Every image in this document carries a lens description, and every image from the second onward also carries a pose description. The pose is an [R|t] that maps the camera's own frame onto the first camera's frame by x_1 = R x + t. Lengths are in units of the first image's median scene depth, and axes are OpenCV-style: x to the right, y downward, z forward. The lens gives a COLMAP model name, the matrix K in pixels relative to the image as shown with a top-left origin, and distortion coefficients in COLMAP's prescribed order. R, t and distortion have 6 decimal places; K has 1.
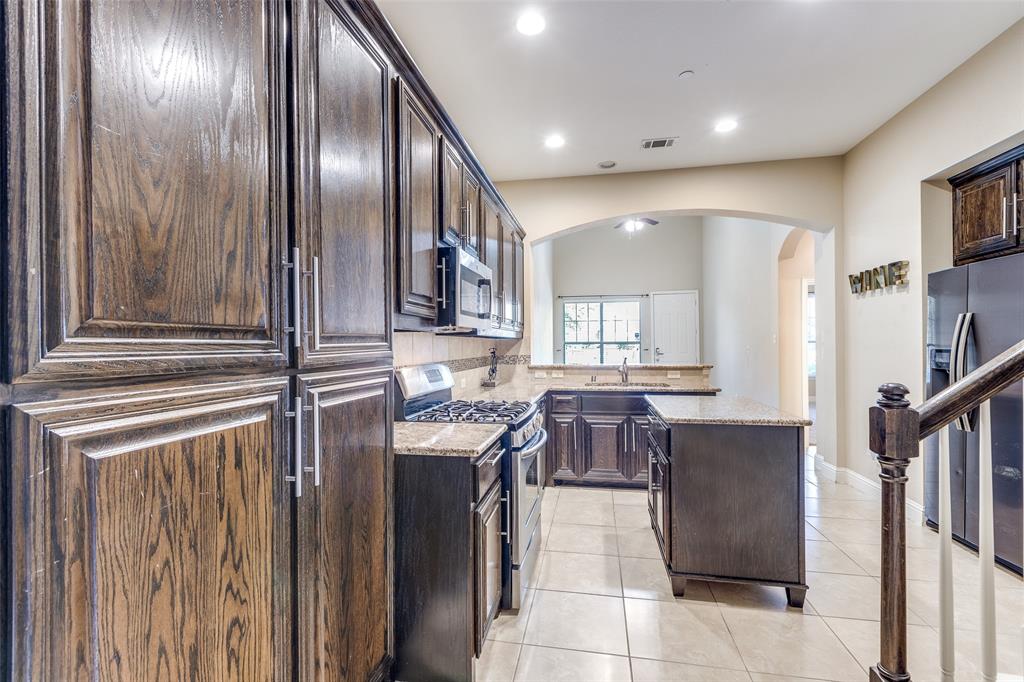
lens RADIAL K [[454.2, 0, 510.0], [0, 454.2, 345.7], [0, 0, 1]] dist [-0.001301, 0.000514]
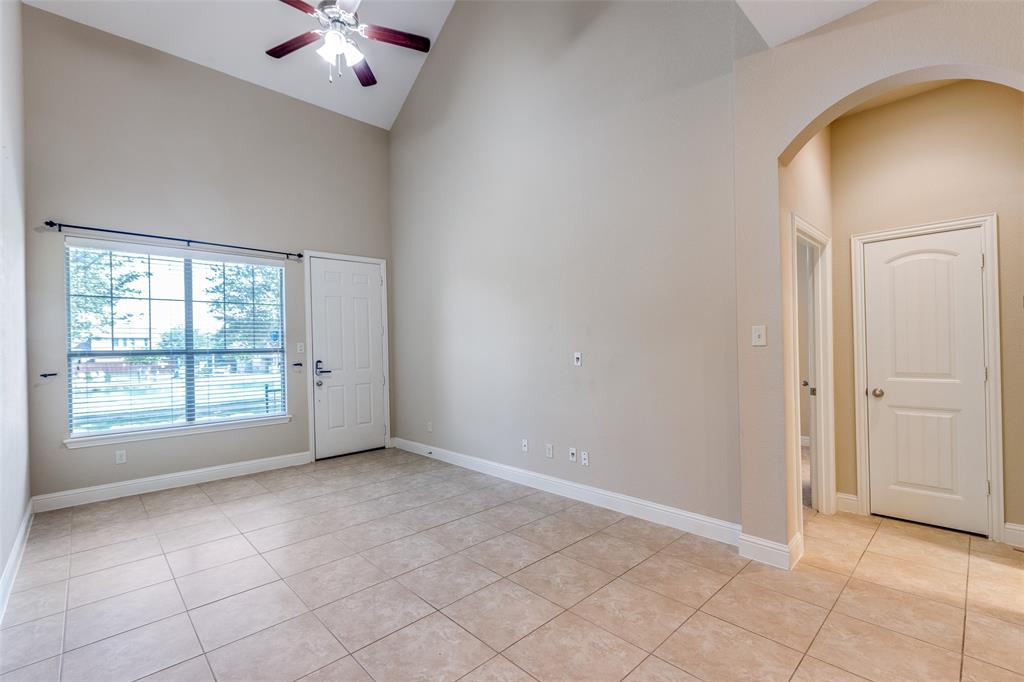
lens RADIAL K [[454.2, 0, 508.8], [0, 454.2, 347.0], [0, 0, 1]] dist [-0.001301, 0.000514]
pose [[0.578002, -0.002686, 0.816031, 0.073493], [0.017068, 0.999816, -0.008799, -0.004397], [-0.815857, 0.019014, 0.577941, 1.376667]]
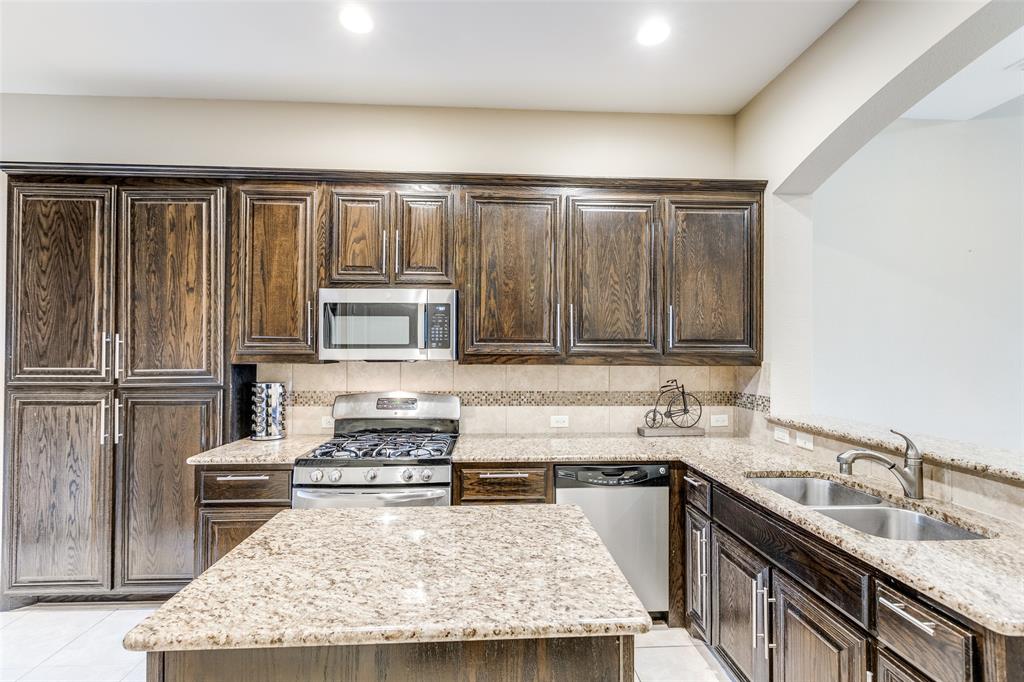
lens RADIAL K [[454.2, 0, 507.5], [0, 454.2, 343.8], [0, 0, 1]] dist [-0.001301, 0.000514]
pose [[0.240036, -0.005736, -0.970747, 0.606864], [-0.008936, 0.999927, -0.008118, -0.044216], [0.970723, 0.010623, 0.239967, 0.667964]]
